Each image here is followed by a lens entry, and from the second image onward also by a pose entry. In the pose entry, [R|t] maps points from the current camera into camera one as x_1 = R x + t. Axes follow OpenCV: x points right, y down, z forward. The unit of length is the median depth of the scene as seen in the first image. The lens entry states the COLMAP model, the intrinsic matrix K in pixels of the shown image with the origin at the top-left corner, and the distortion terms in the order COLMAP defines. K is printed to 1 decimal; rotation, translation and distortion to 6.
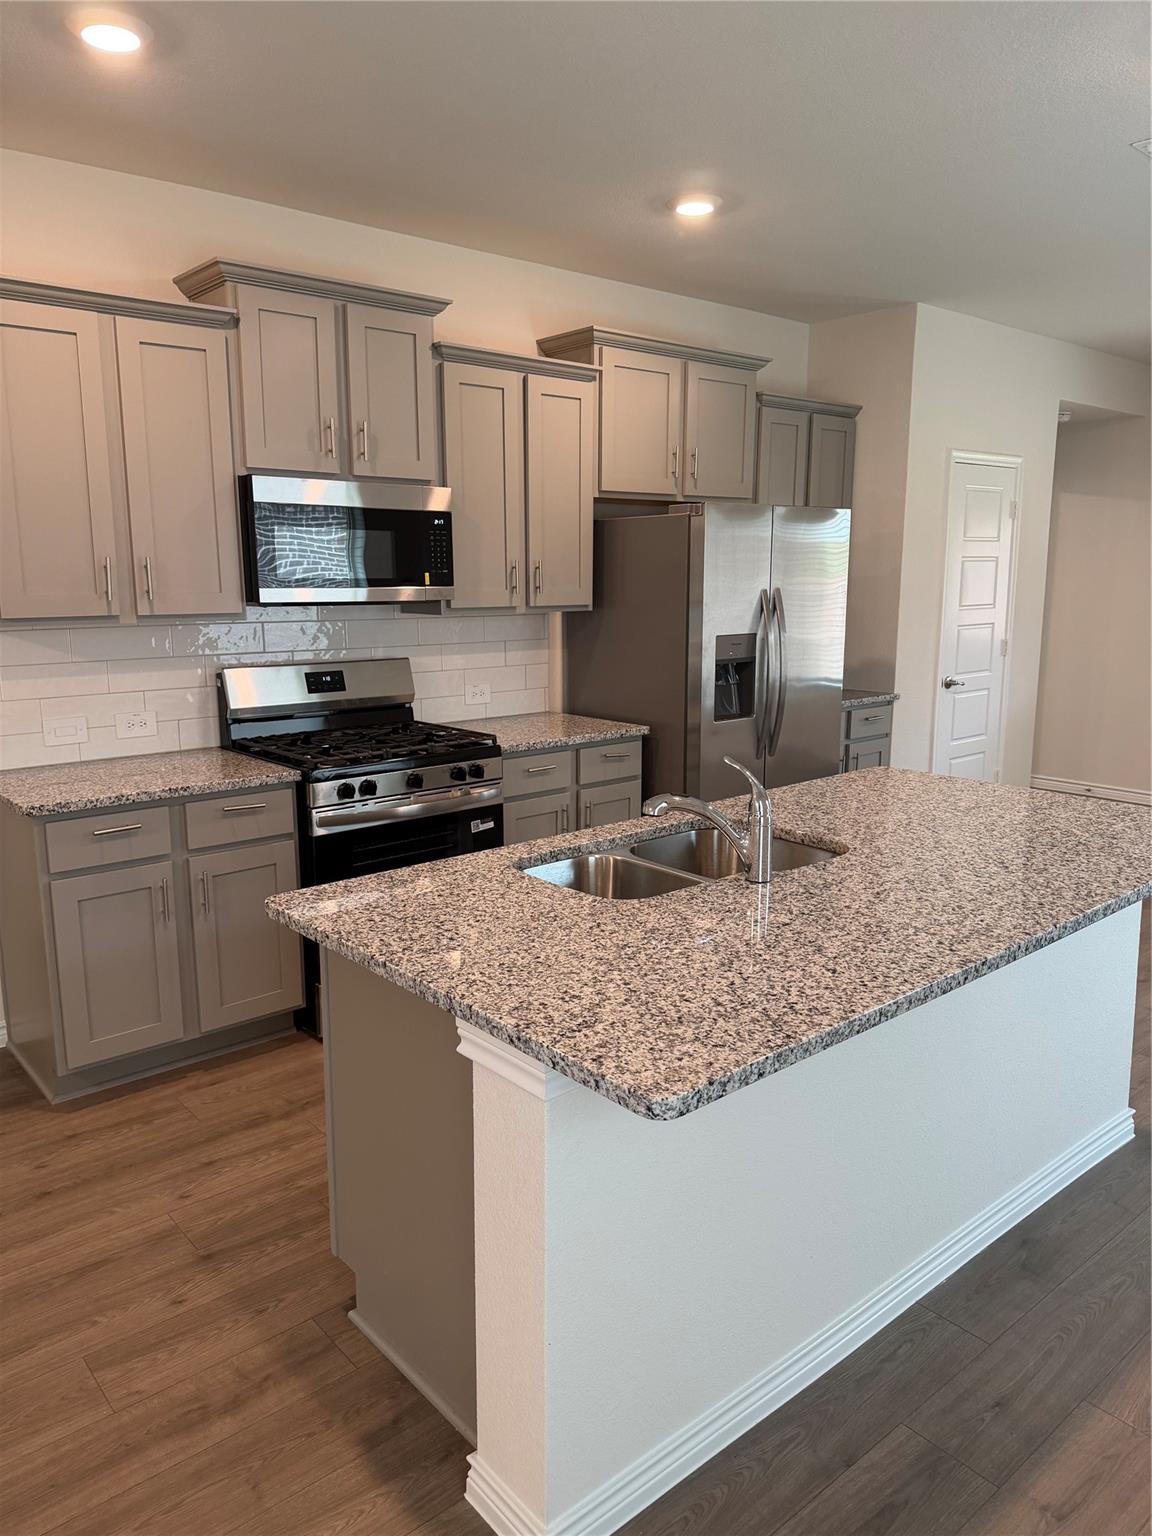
lens RADIAL K [[1044.9, 0, 576.0], [0, 1044.9, 768.0], [0, 0, 1]] dist [0.006703, 0.000673]
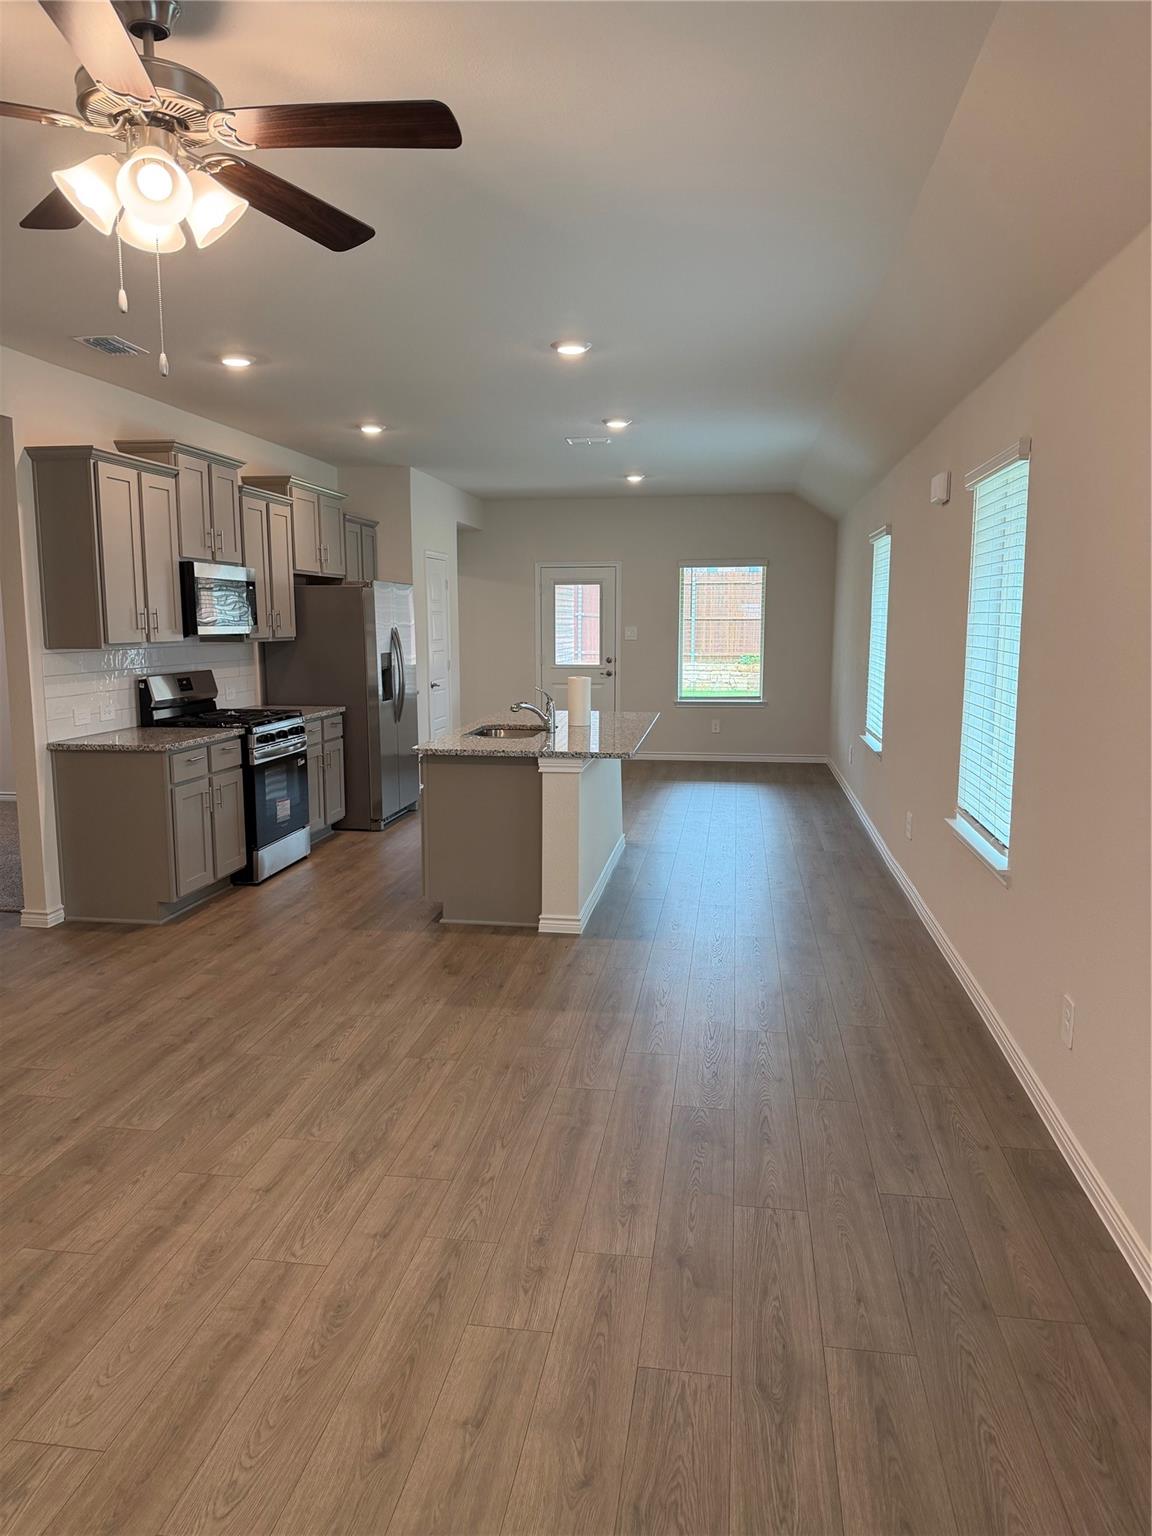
lens RADIAL K [[1044.9, 0, 576.0], [0, 1044.9, 768.0], [0, 0, 1]] dist [0.006703, 0.000673]
pose [[0.744138, -0.082050, 0.662968, -0.913542], [0.106325, 0.994325, 0.003717, 0.108712], [-0.659510, 0.067724, 0.748639, -0.622321]]
